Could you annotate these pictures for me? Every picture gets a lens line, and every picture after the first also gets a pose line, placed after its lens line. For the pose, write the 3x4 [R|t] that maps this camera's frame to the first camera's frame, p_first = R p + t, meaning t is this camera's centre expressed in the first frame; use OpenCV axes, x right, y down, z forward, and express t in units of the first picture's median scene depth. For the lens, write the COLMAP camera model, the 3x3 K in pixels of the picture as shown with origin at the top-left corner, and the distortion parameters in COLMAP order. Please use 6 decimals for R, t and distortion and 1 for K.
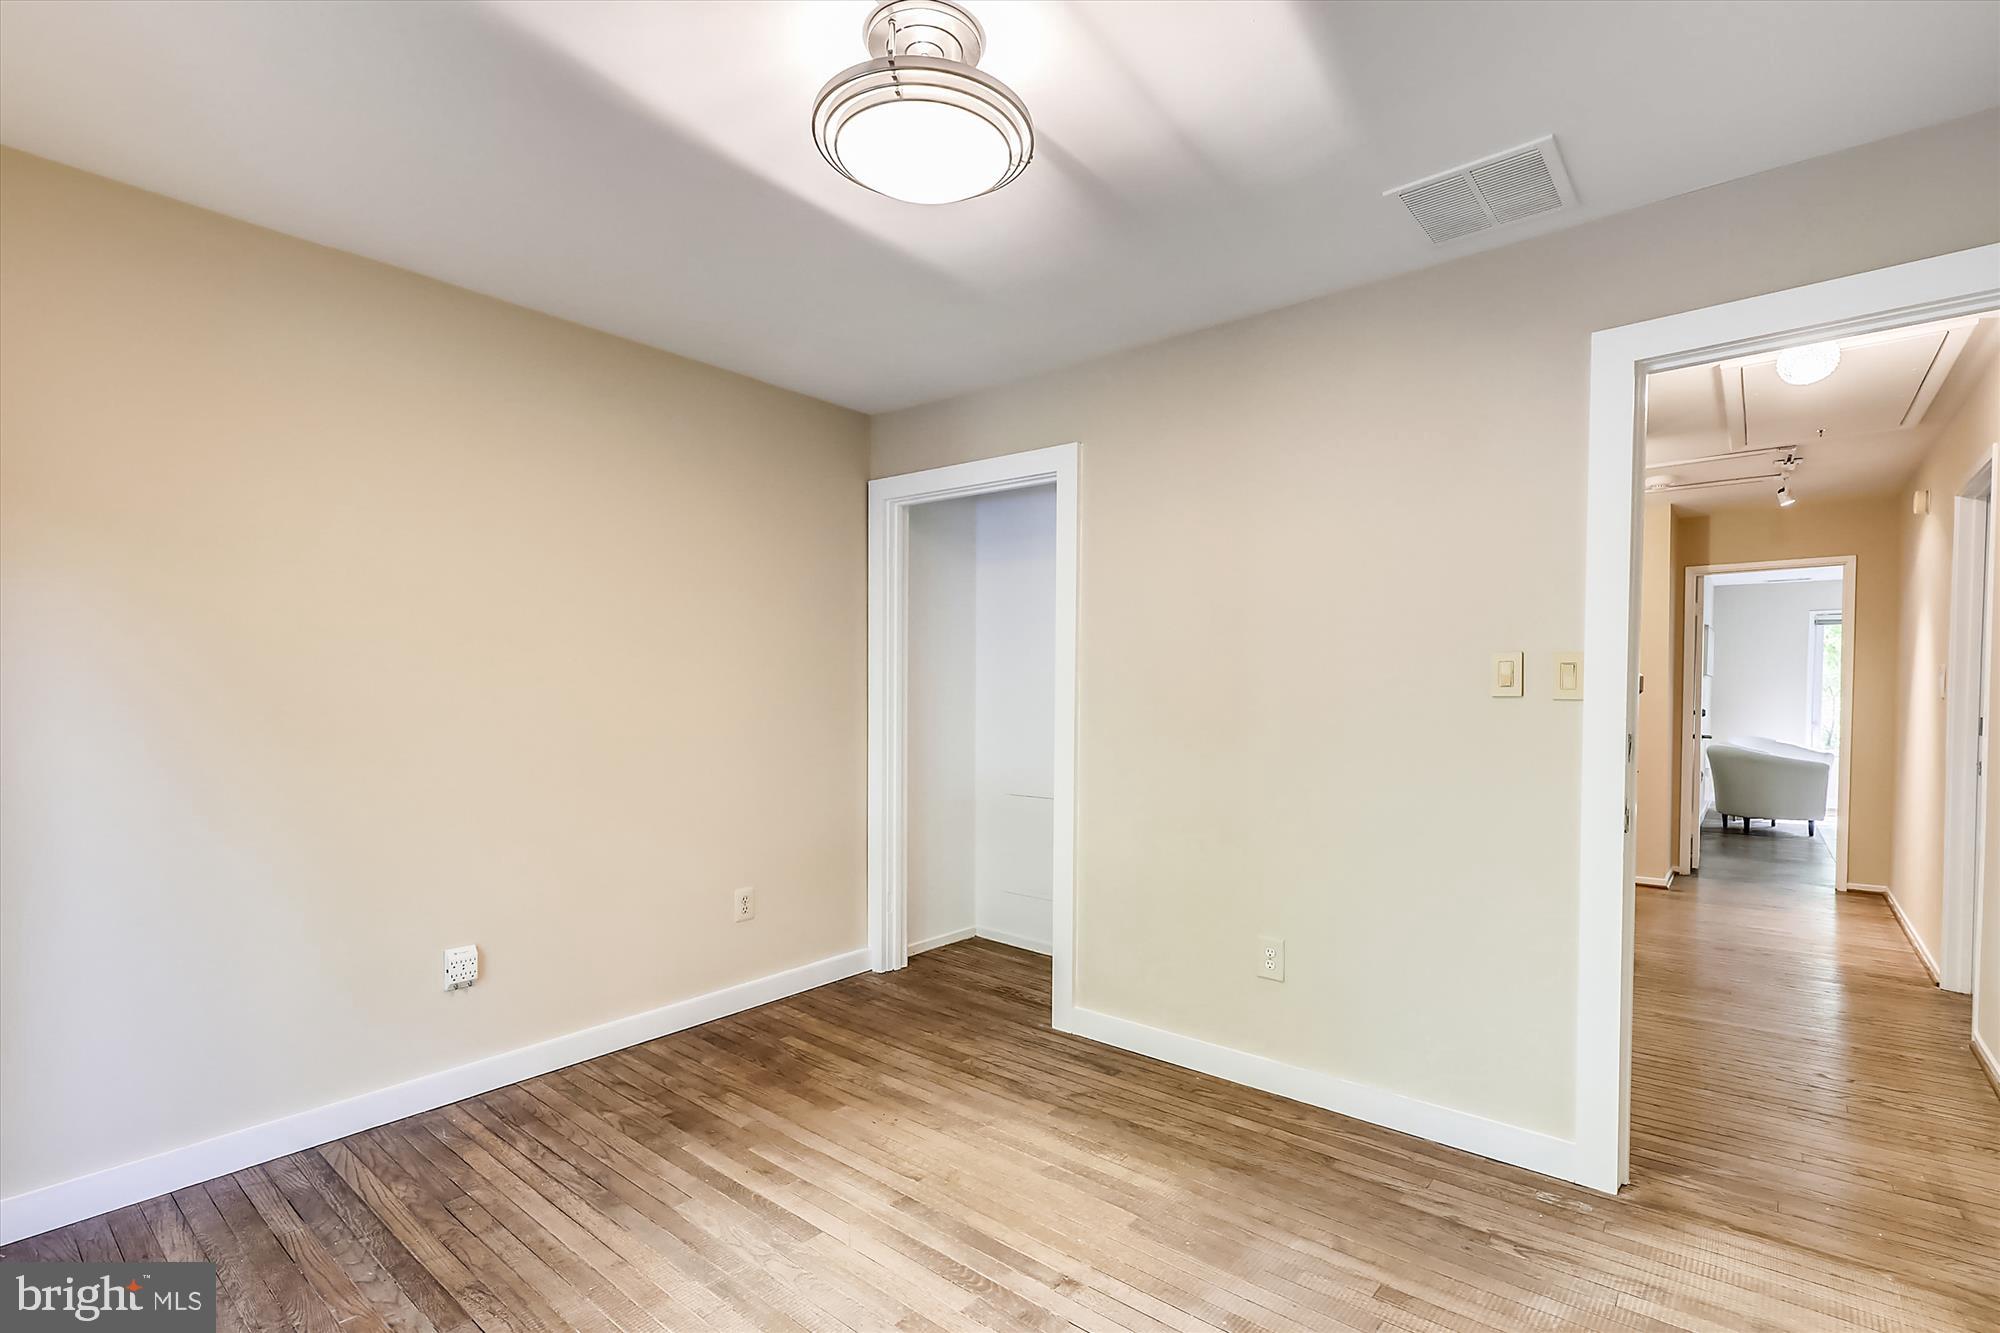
lens RADIAL K [[909.4, 0, 1010.3], [0, 909.4, 680.1], [0, 0, 1]] dist [0.013808, -0.004488]
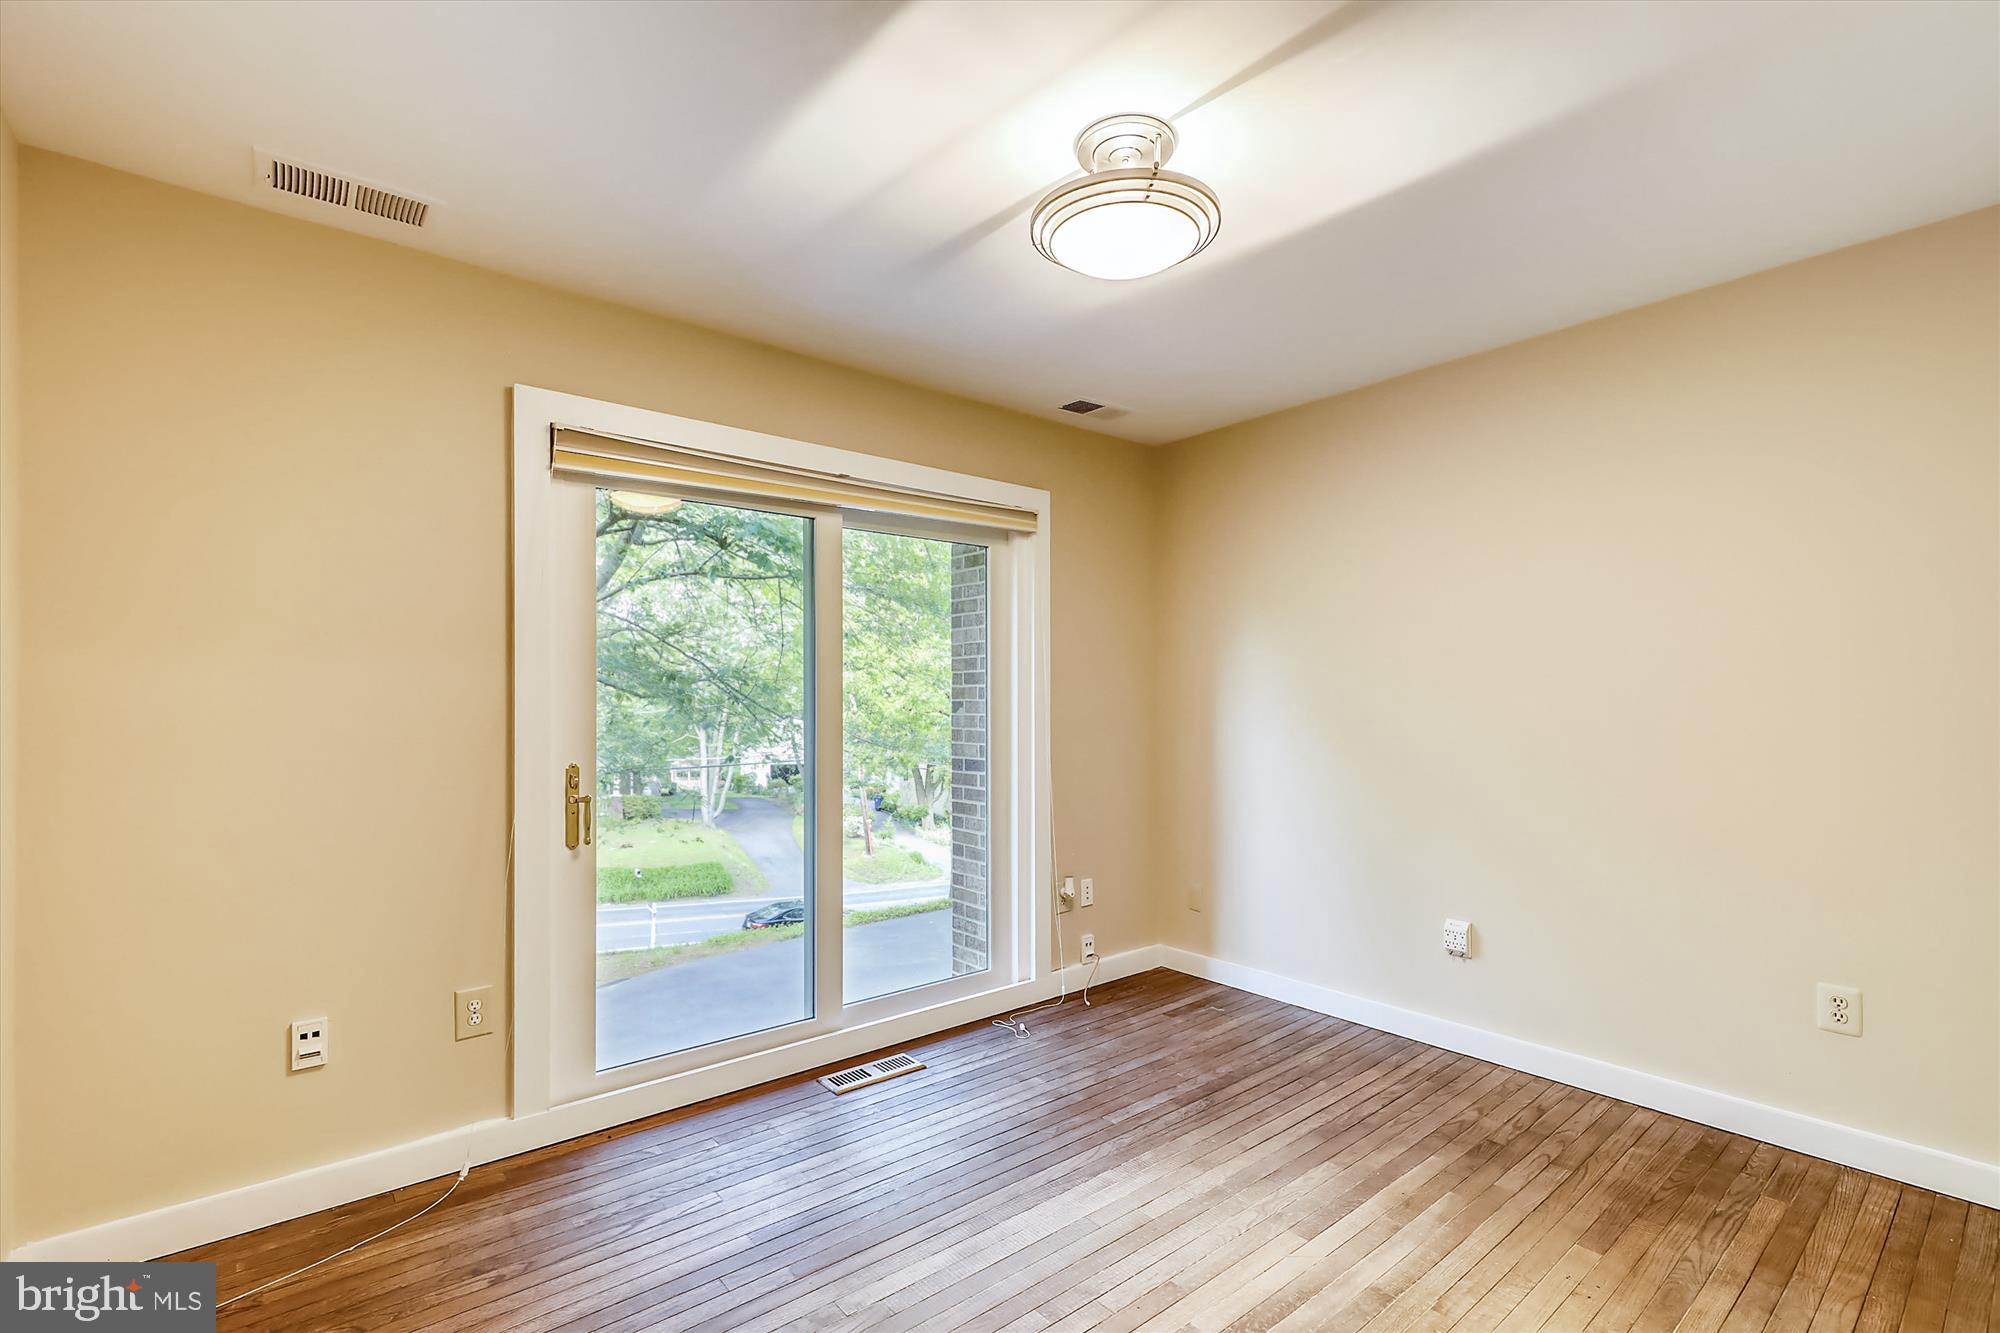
lens RADIAL K [[909.4, 0, 1008.9], [0, 909.4, 679.5], [0, 0, 1]] dist [0.013808, -0.004488]
pose [[-0.182312, -0.022639, -0.982980, 0.681337], [0.013594, 0.999581, -0.025543, 0.011448], [0.983147, -0.018019, -0.181928, 0.701429]]
